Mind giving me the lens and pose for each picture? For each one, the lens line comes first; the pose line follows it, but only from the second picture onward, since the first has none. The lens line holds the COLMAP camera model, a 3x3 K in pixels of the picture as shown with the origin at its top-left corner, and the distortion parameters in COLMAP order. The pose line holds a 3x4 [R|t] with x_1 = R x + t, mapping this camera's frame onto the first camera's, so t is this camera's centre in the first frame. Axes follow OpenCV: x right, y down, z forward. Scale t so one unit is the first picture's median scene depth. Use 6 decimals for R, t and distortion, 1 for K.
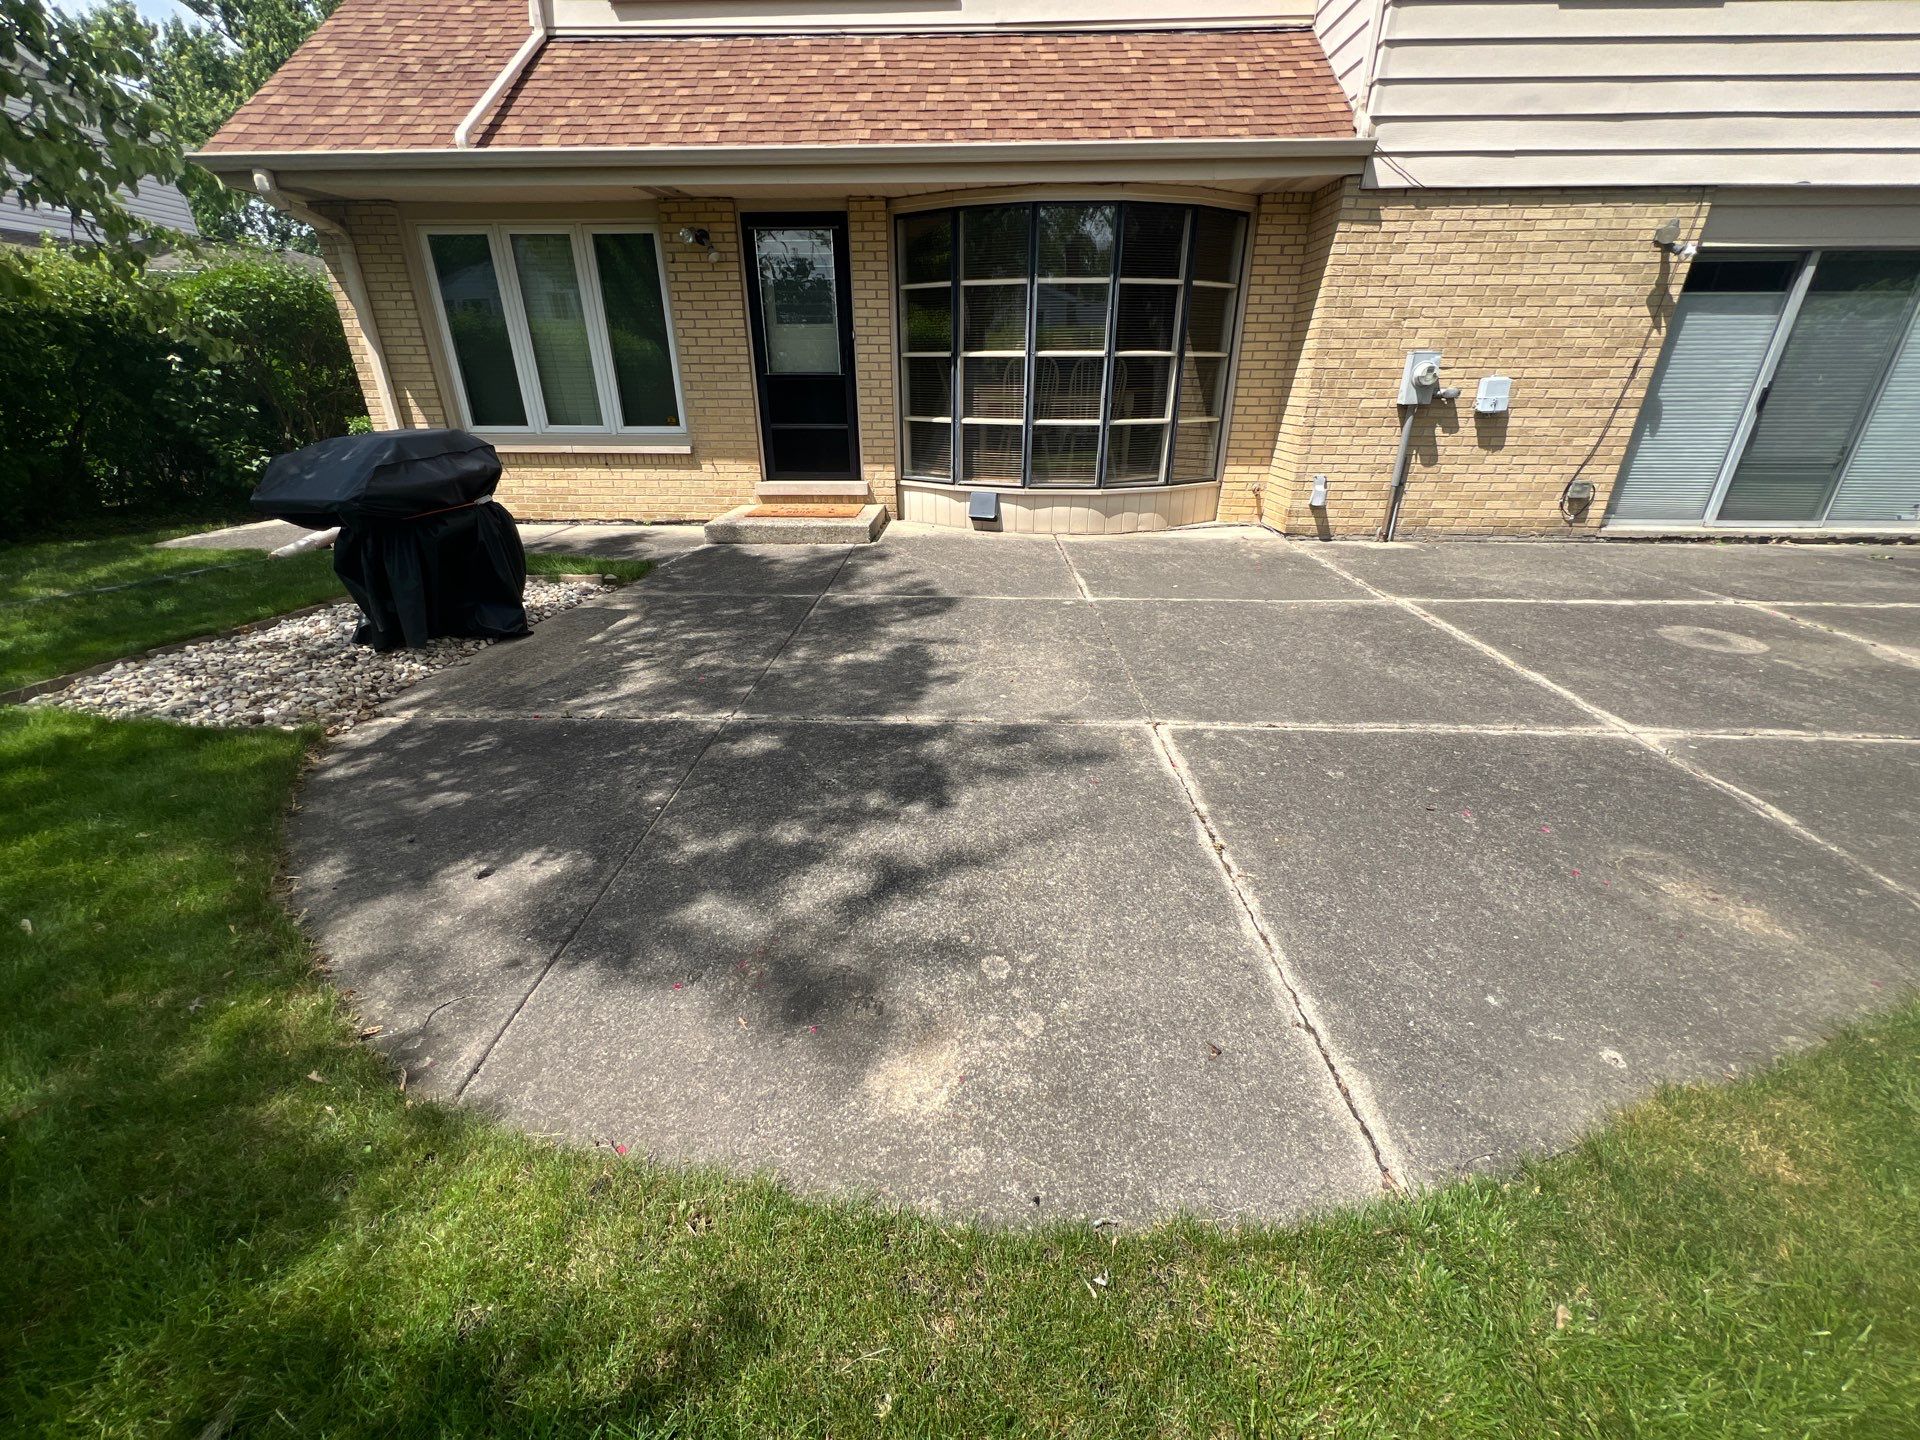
lens RADIAL K [[773.0, 0, 956.4], [0, 773.0, 733.2], [0, 0, 1]] dist [0.000442, -0.000563]
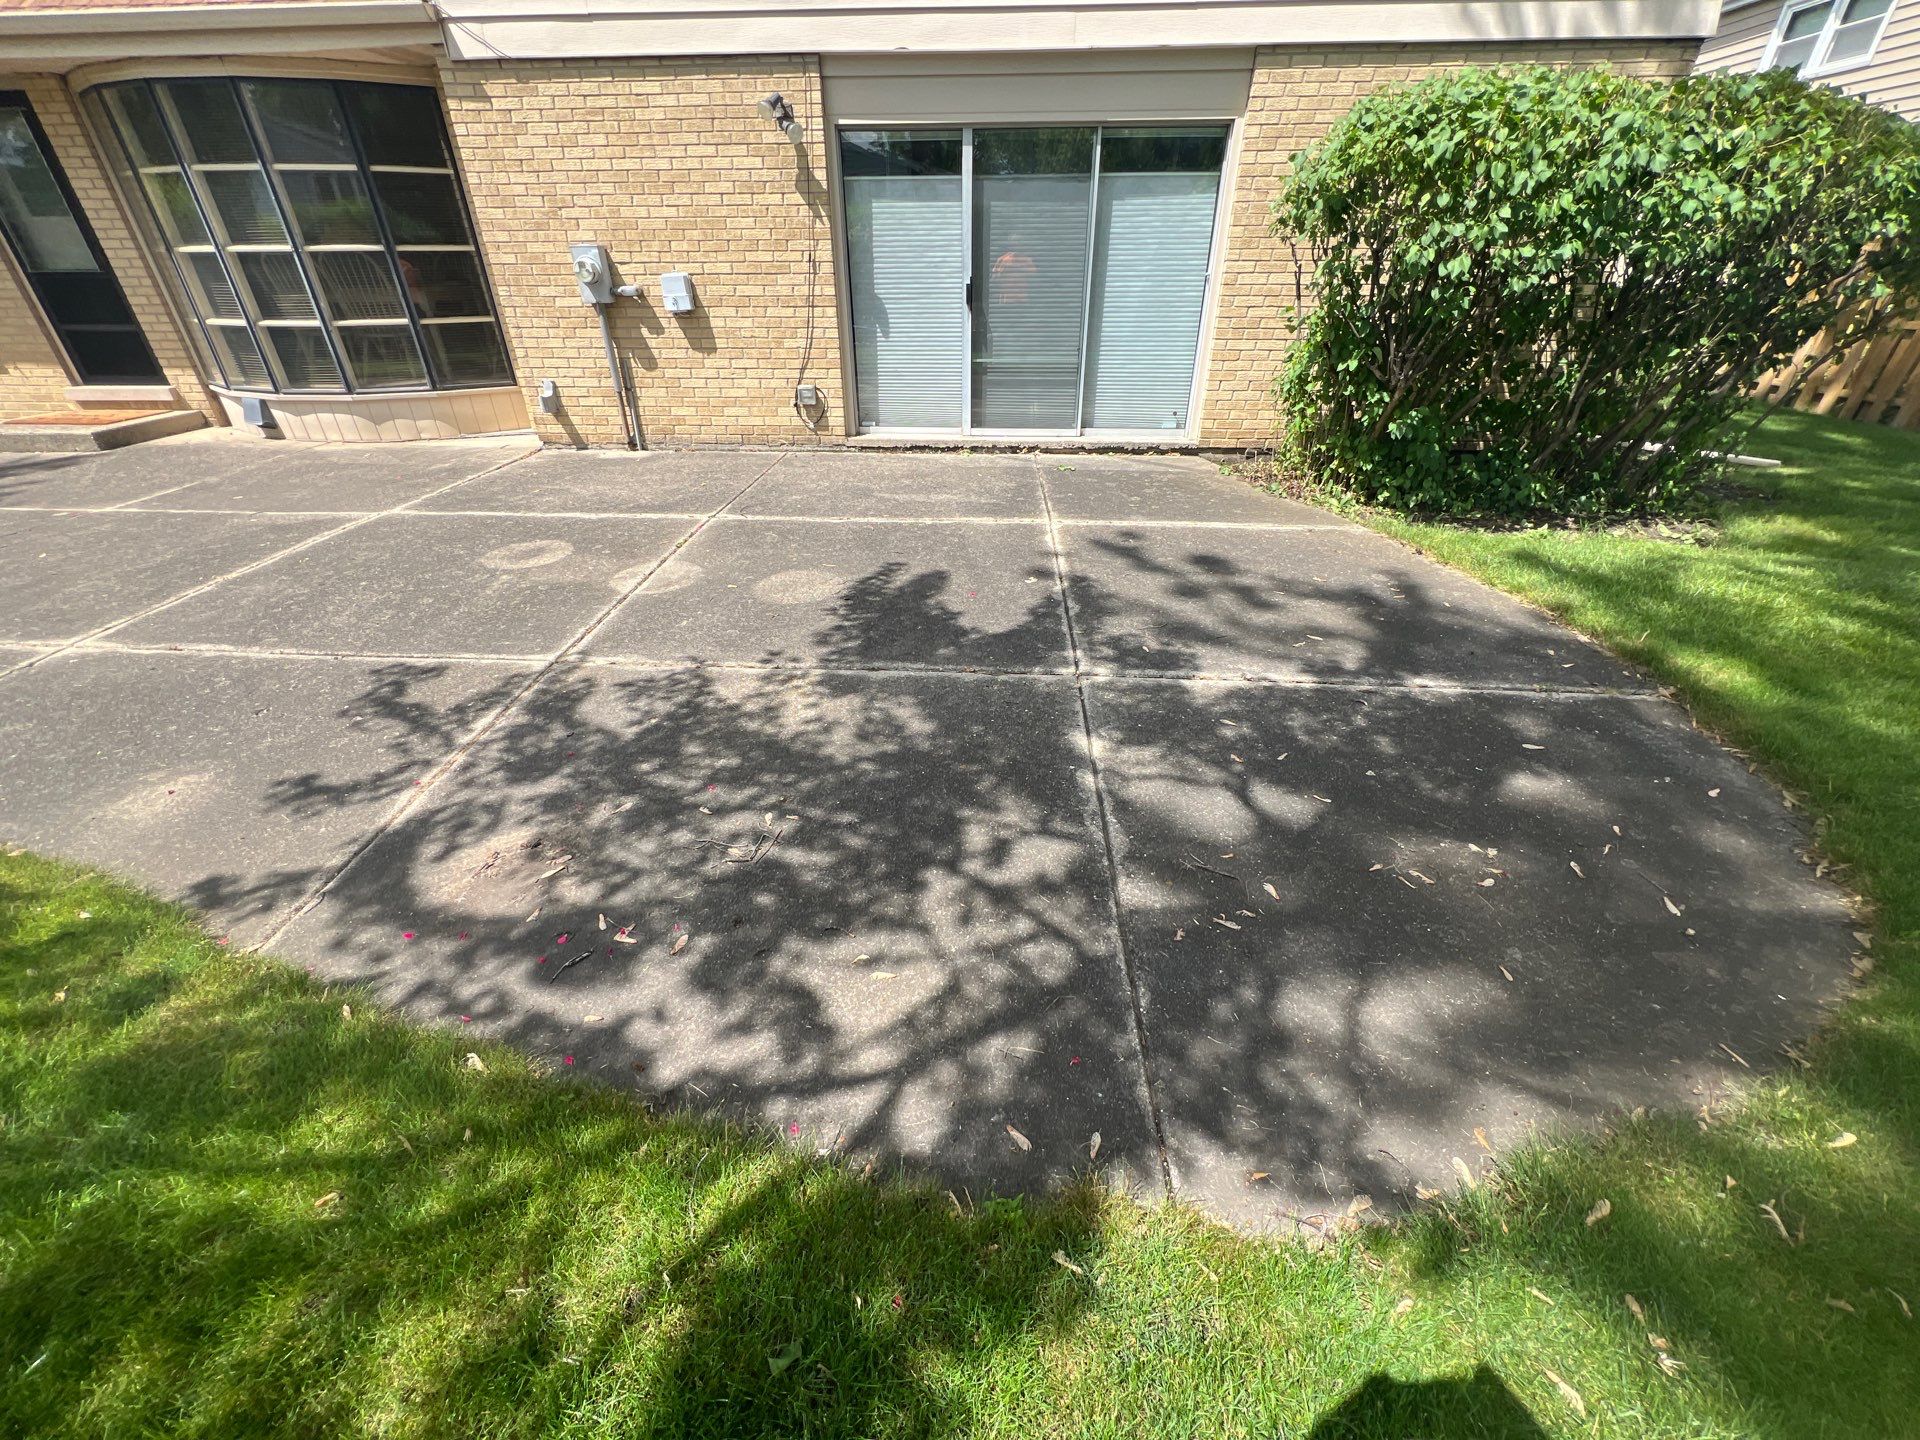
lens RADIAL K [[773.0, 0, 956.6], [0, 773.0, 732.0], [0, 0, 1]] dist [0.000442, -0.000563]
pose [[0.999712, 0.010047, -0.021812, 1.054525], [-0.007576, 0.993841, 0.110554, -0.005352], [0.022788, -0.110357, 0.993631, -0.003048]]
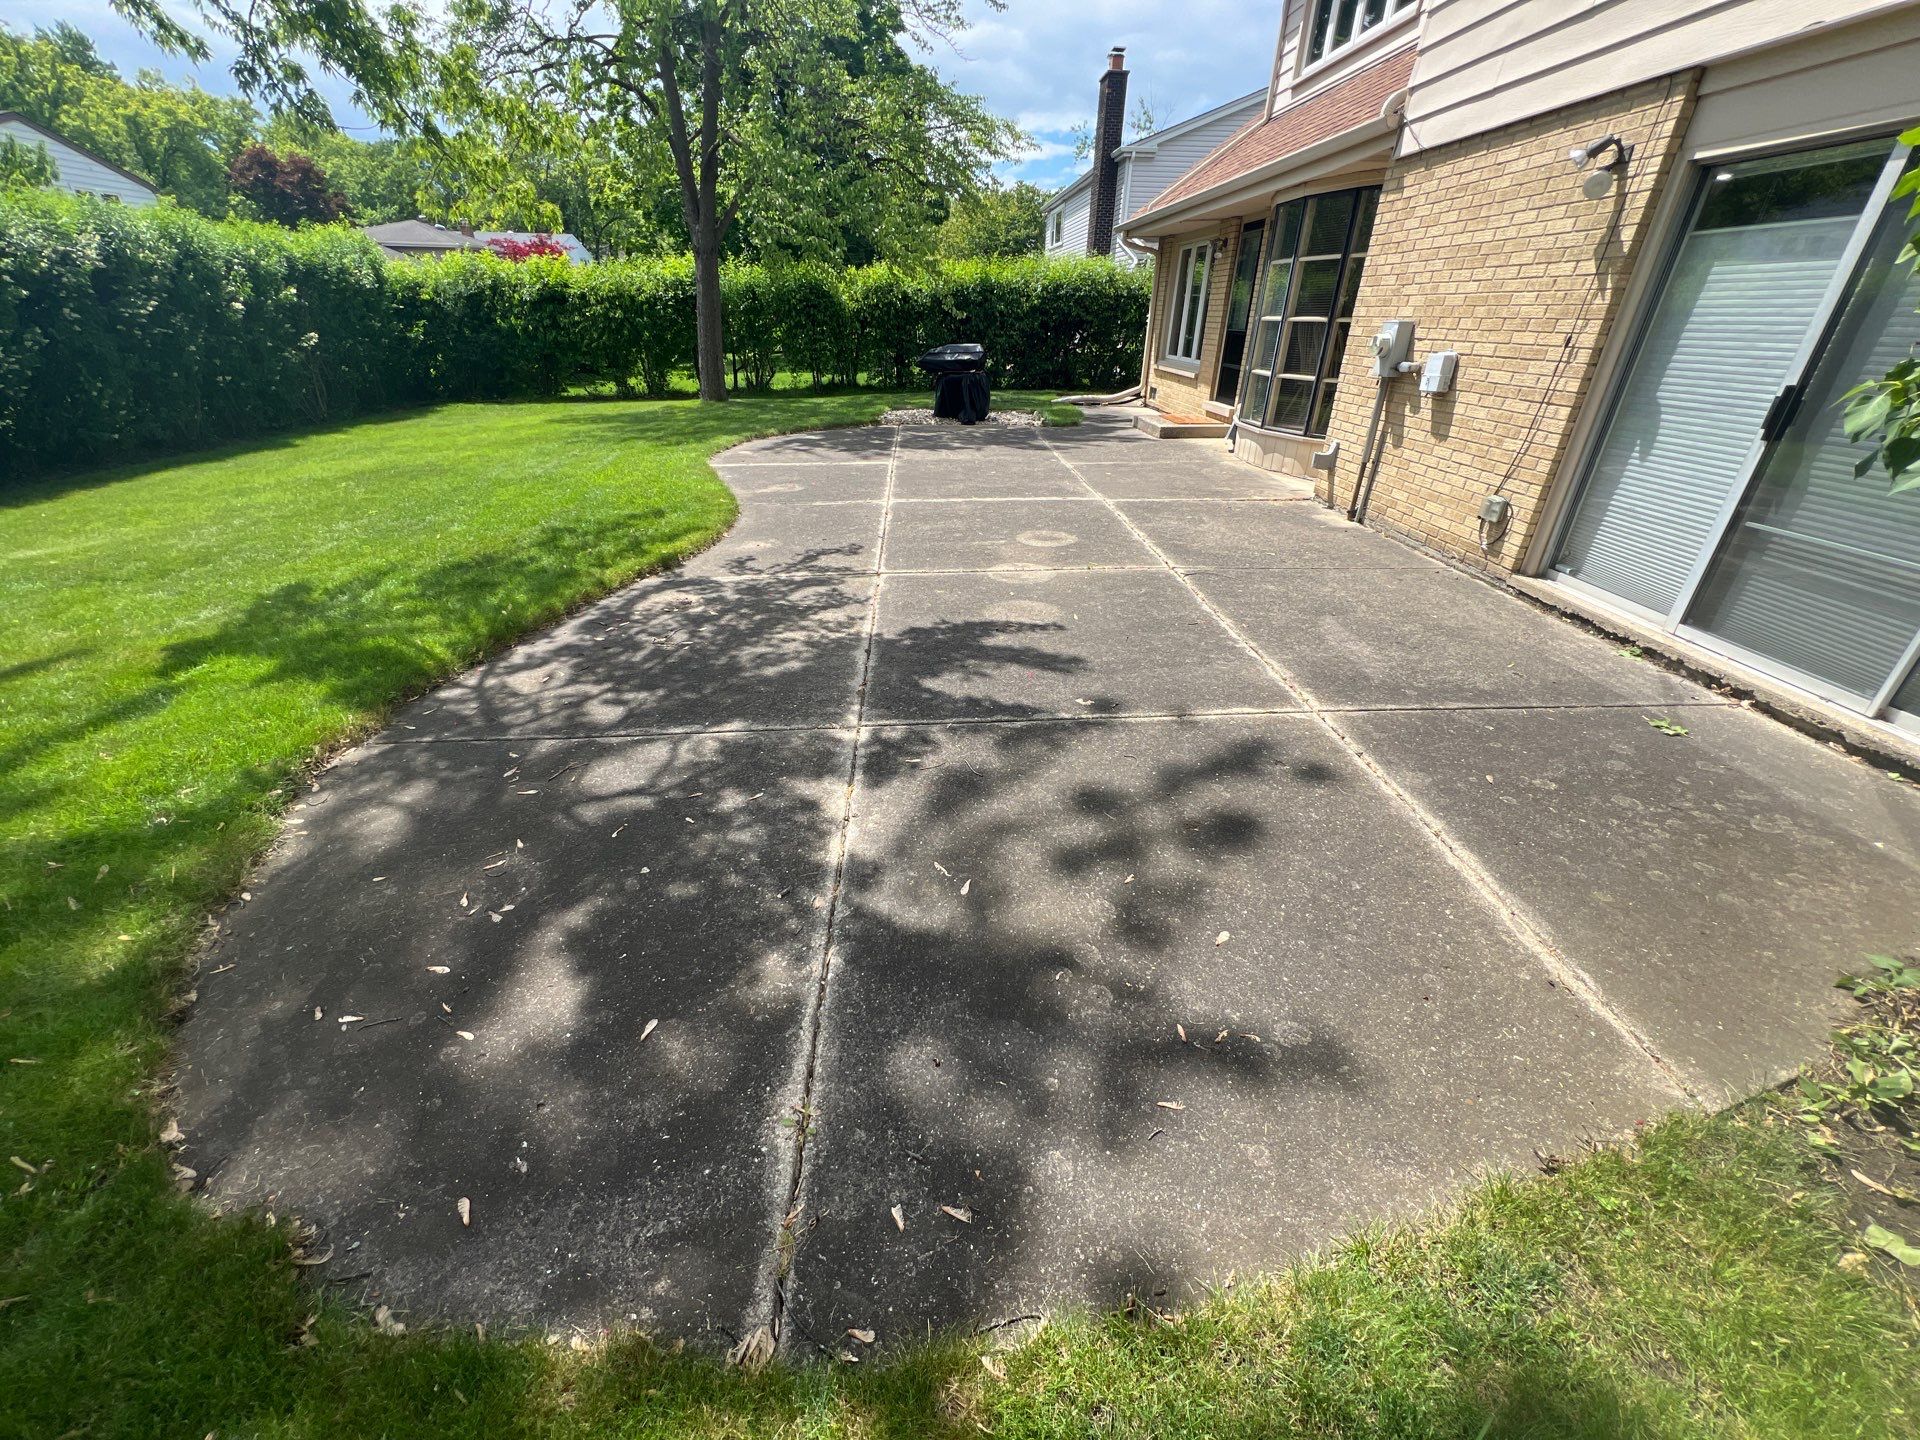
lens RADIAL K [[773.0, 0, 952.1], [0, 773.0, 727.9], [0, 0, 1]] dist [0.000442, -0.000563]
pose [[0.086000, 0.474691, -0.875941, 1.577506], [-0.431574, 0.810178, 0.396681, -0.220425], [0.897969, 0.343919, 0.274539, 0.404065]]
